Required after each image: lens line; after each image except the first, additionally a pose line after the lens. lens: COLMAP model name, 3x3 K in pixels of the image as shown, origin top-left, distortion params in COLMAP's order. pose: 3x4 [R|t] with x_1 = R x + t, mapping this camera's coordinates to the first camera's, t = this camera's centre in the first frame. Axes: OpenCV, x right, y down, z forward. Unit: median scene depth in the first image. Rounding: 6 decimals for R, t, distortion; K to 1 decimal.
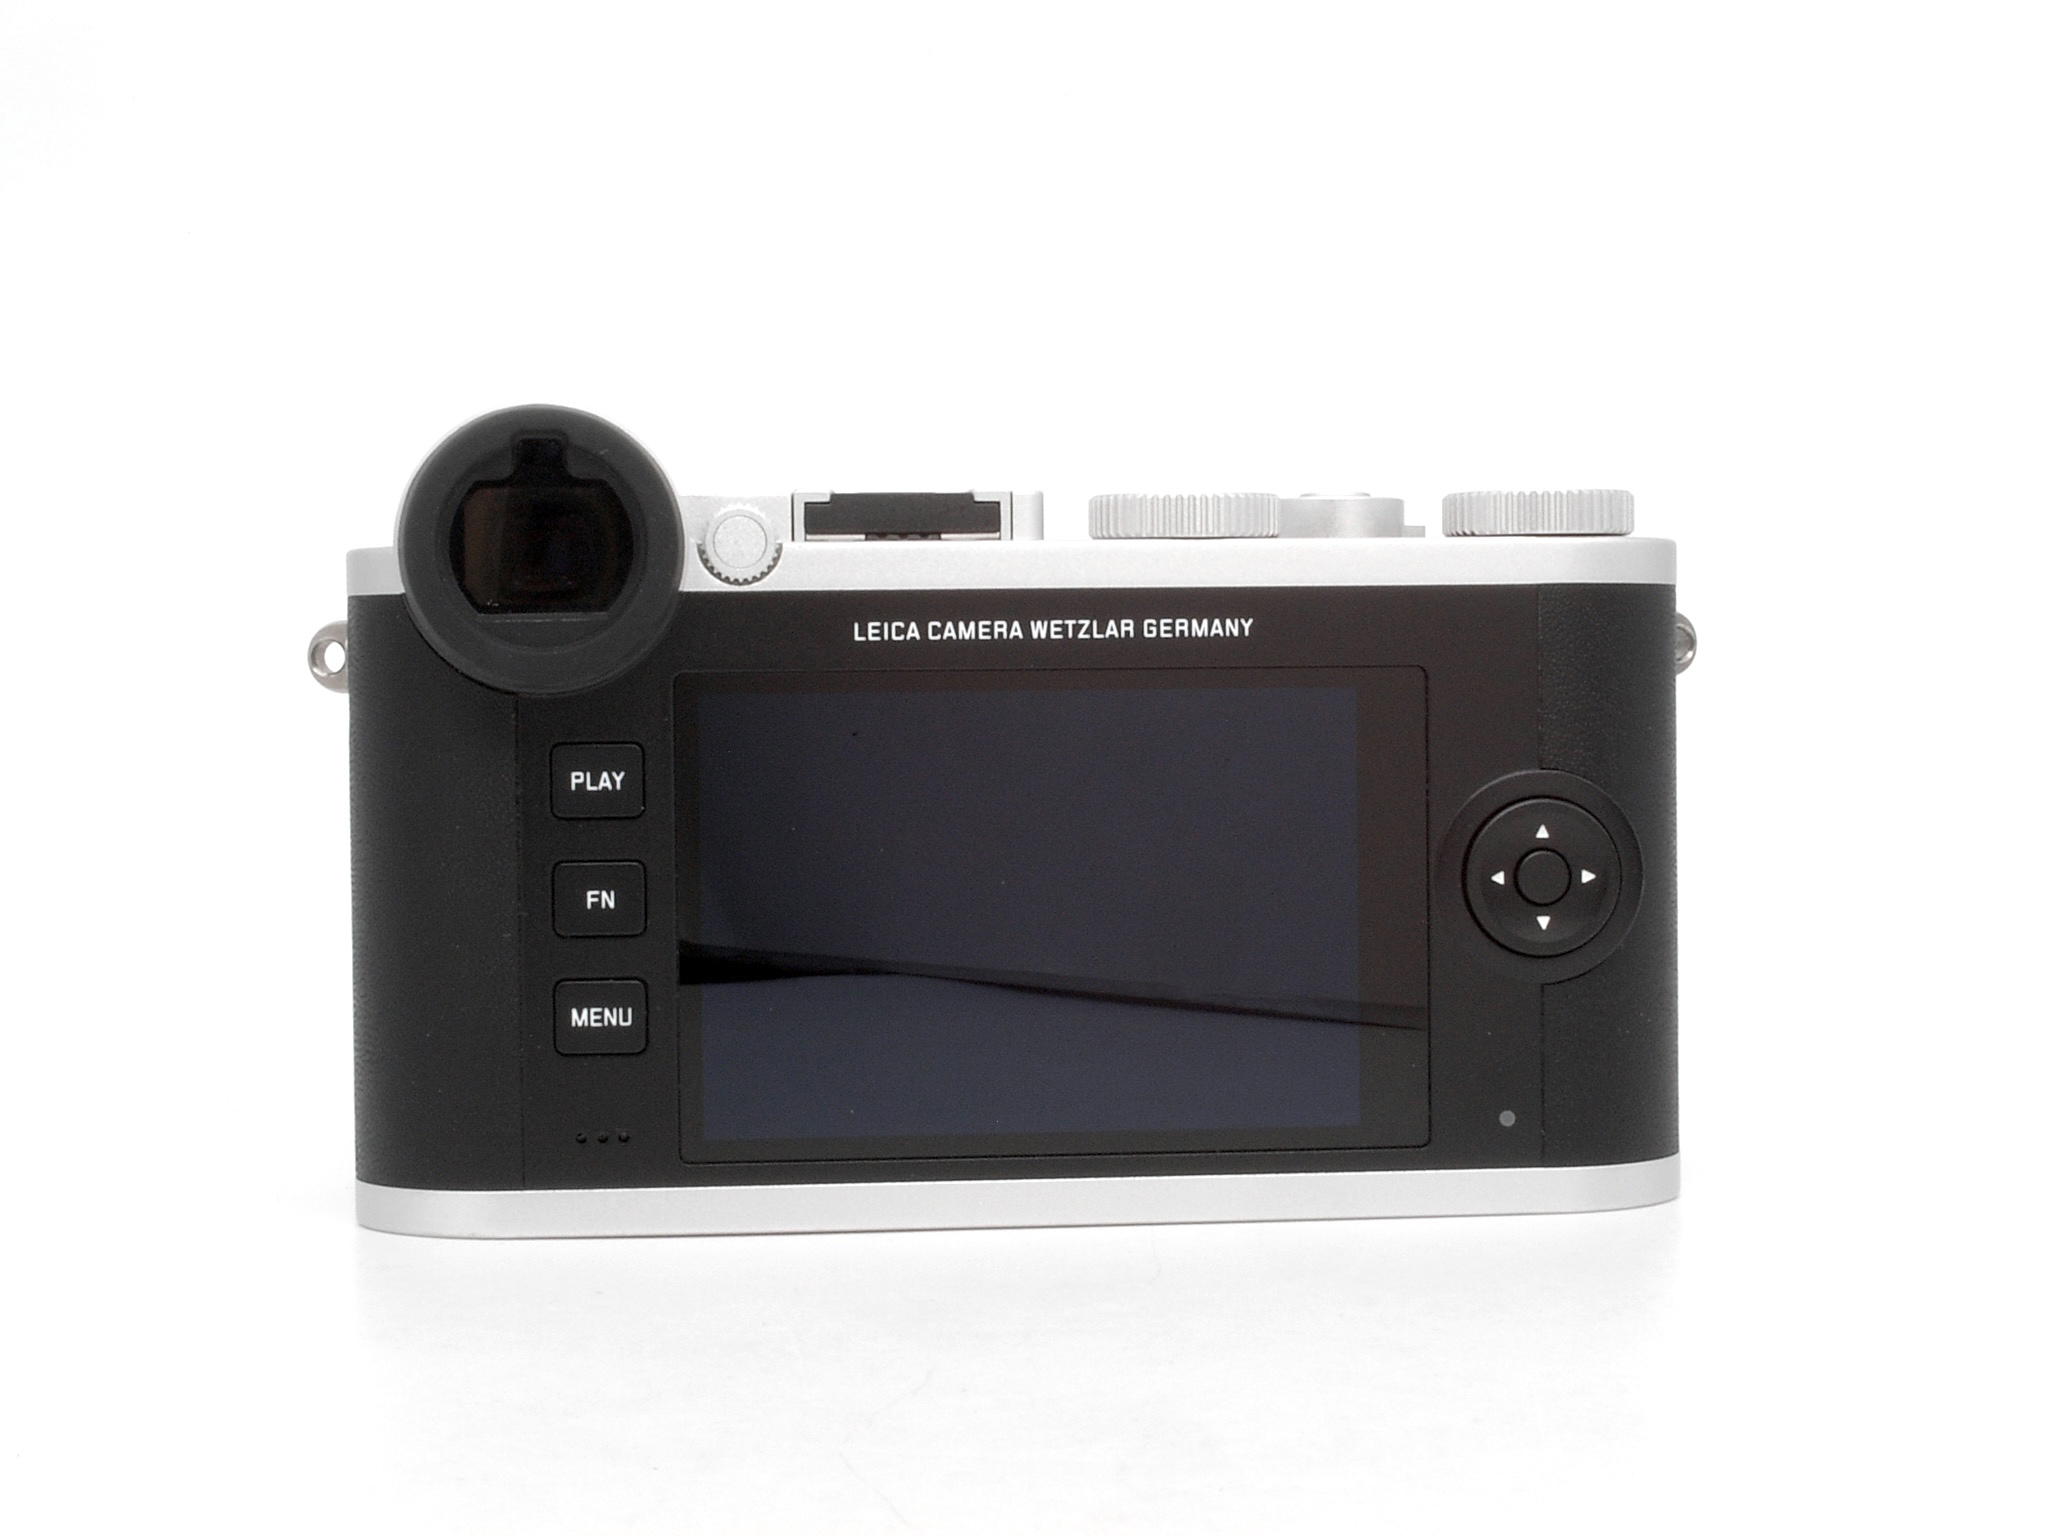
lens RADIAL K [[4282.1, 0, 1024.0], [0, 4282.1, 768.0], [0, 0, 1]] dist [0.029164, 0.006338]
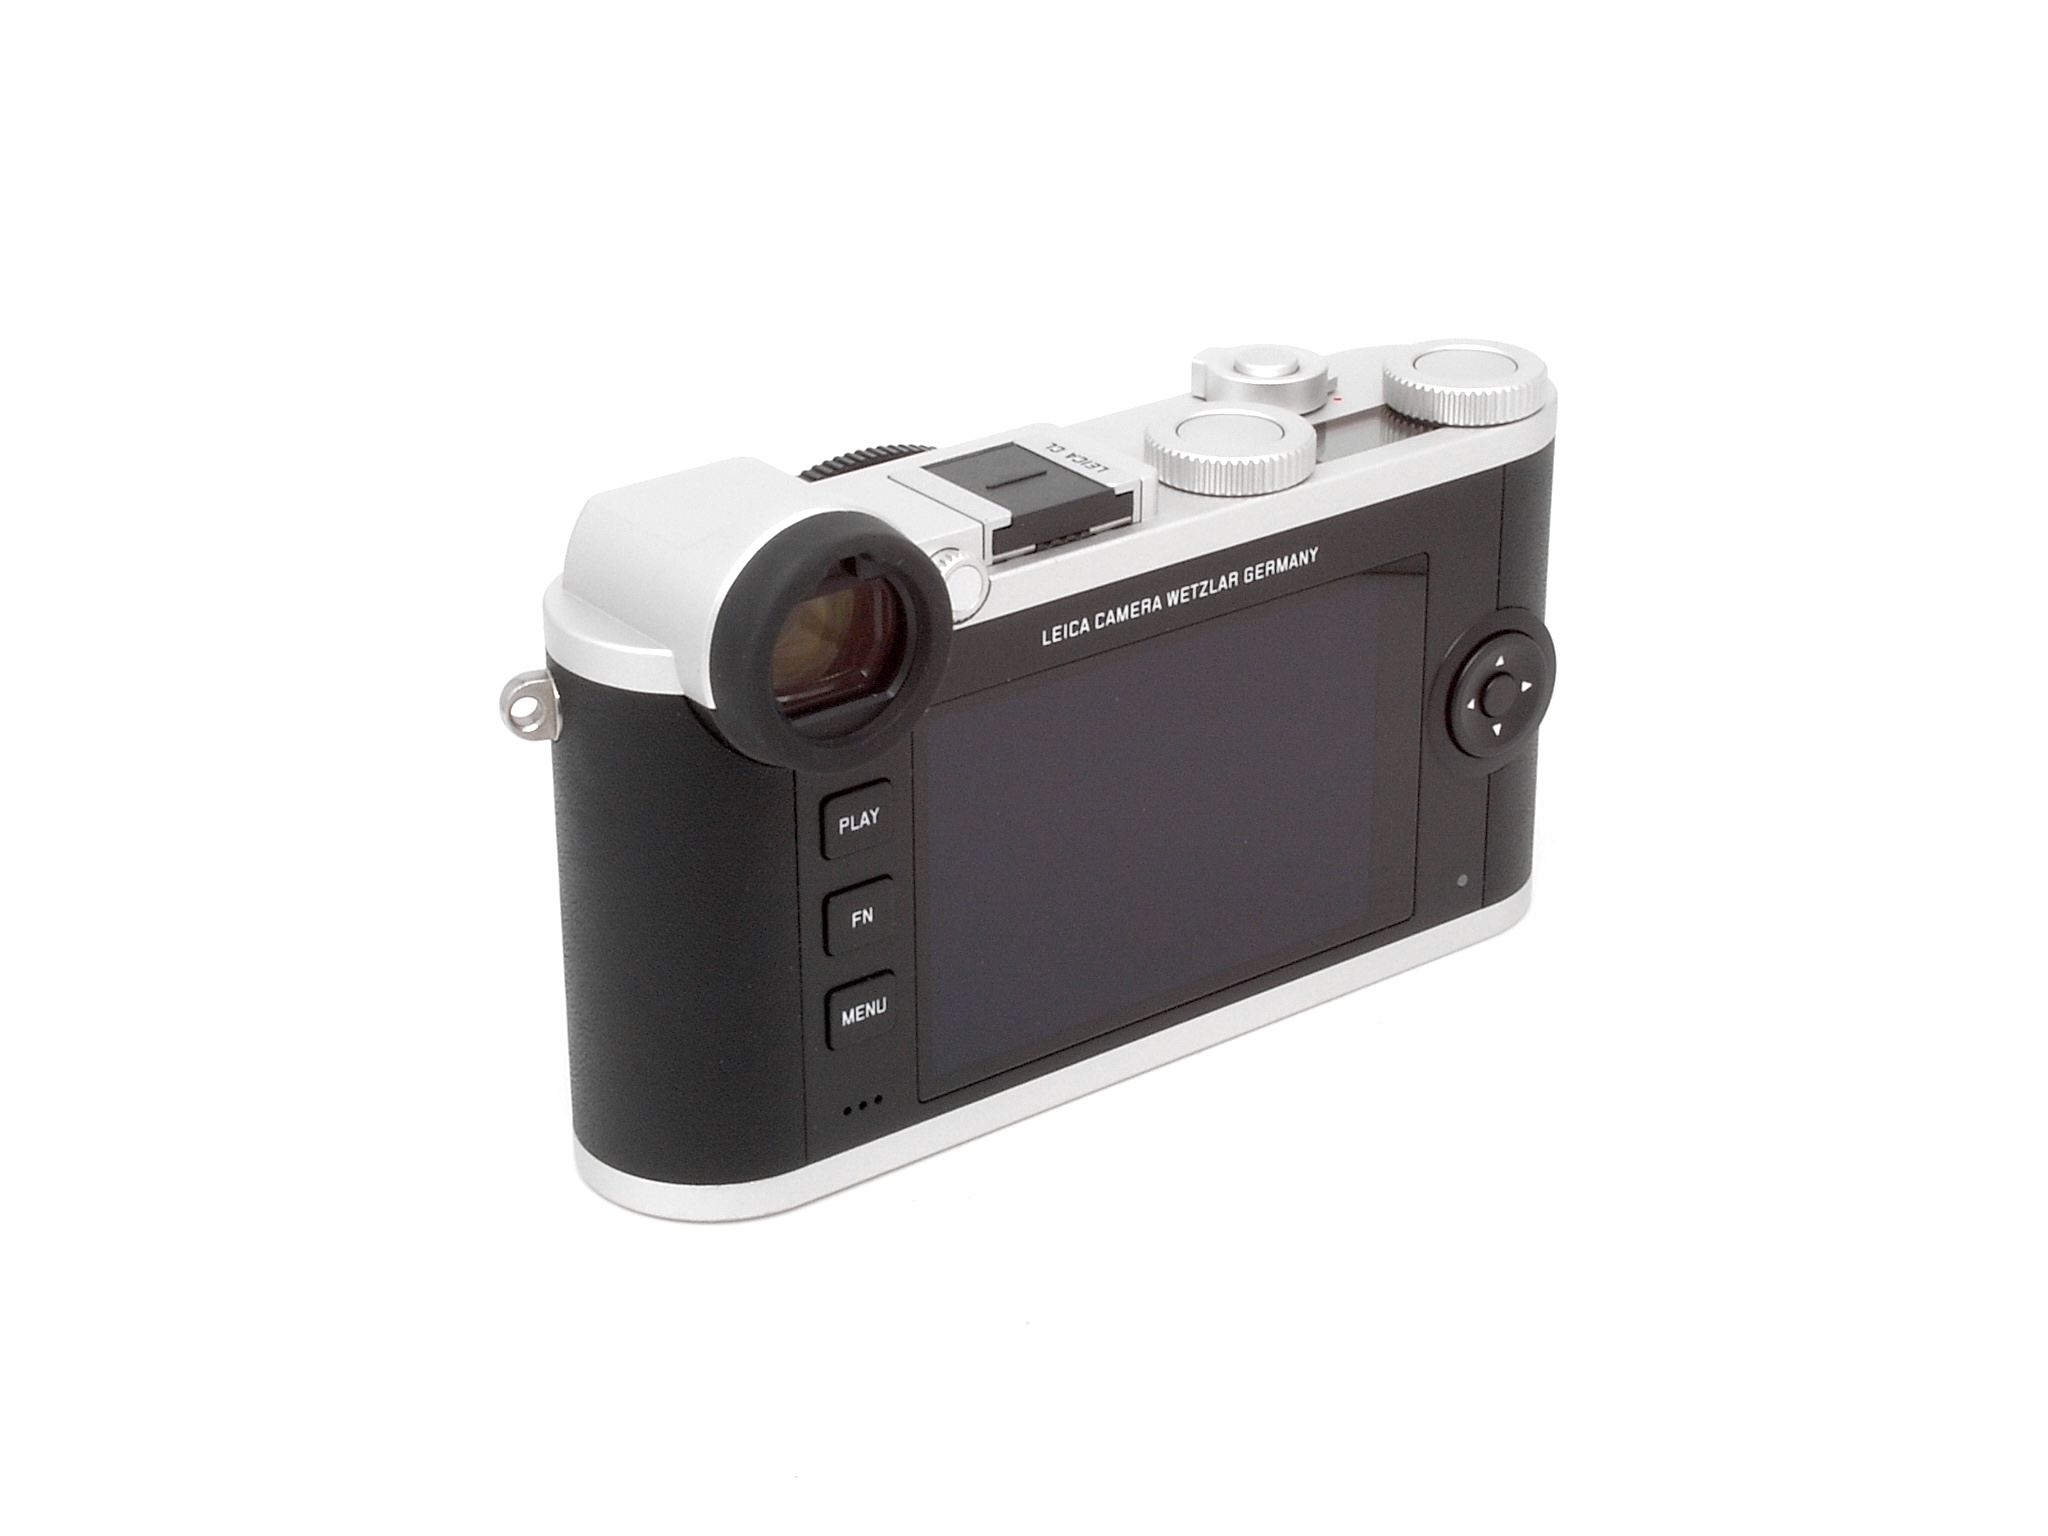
lens RADIAL K [[4282.1, 0, 1024.0], [0, 4282.1, 768.0], [0, 0, 1]] dist [0.029164, 0.006338]
pose [[0.843022, -0.219356, 0.491118, -0.592496], [0.001206, 0.913833, 0.406089, -0.449026], [-0.537878, -0.341750, 0.770646, 0.138225]]
